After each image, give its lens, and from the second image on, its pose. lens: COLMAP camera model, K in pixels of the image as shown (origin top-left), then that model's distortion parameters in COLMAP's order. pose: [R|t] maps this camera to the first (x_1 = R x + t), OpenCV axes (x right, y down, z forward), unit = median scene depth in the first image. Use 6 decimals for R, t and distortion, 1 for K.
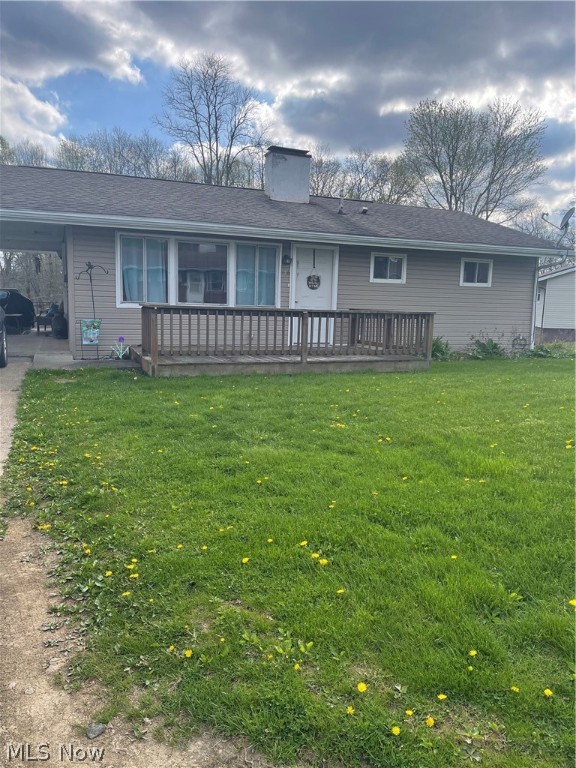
lens RADIAL K [[585.7, 0, 296.8], [0, 585.7, 389.9], [0, 0, 1]] dist [0.064151, -0.080644]
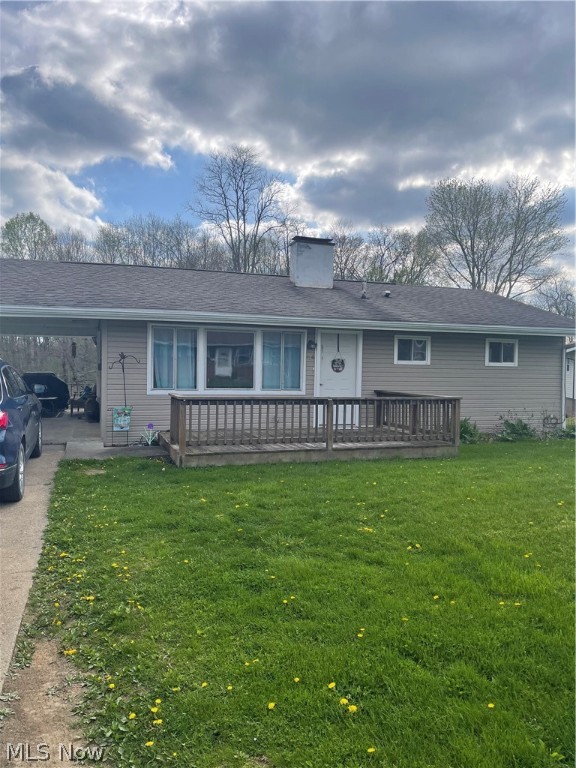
lens RADIAL K [[585.7, 0, 288.2], [0, 585.7, 389.2], [0, 0, 1]] dist [0.064151, -0.080644]
pose [[0.998263, -0.010937, -0.057887, 0.000620], [0.004193, 0.993314, -0.115372, -0.030677], [0.058762, 0.114929, 0.991634, -0.005904]]
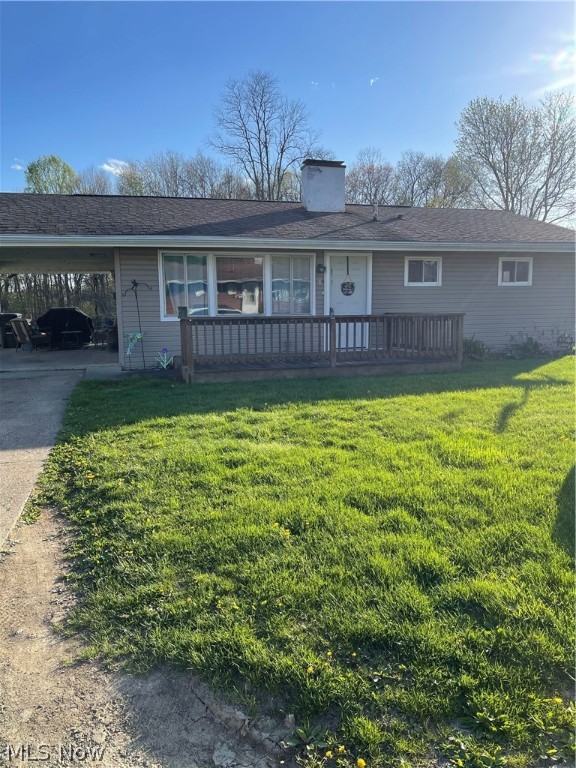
lens RADIAL K [[585.7, 0, 288.3], [0, 585.7, 387.8], [0, 0, 1]] dist [0.064151, -0.080644]
pose [[0.993058, -0.026161, -0.114684, 0.045790], [0.024231, 0.999541, -0.018194, 0.006506], [0.115107, 0.015288, 0.993235, -0.032293]]
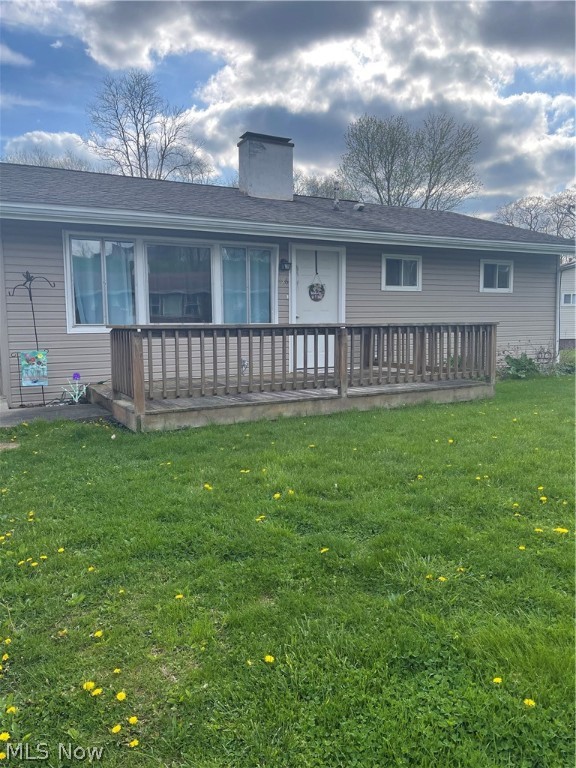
lens RADIAL K [[585.7, 0, 289.1], [0, 585.7, 383.7], [0, 0, 1]] dist [0.064151, -0.080644]
pose [[0.993898, -0.049437, 0.098607, -0.111274], [0.053969, 0.997580, -0.043834, -0.031096], [-0.096201, 0.048888, 0.994161, 0.255888]]
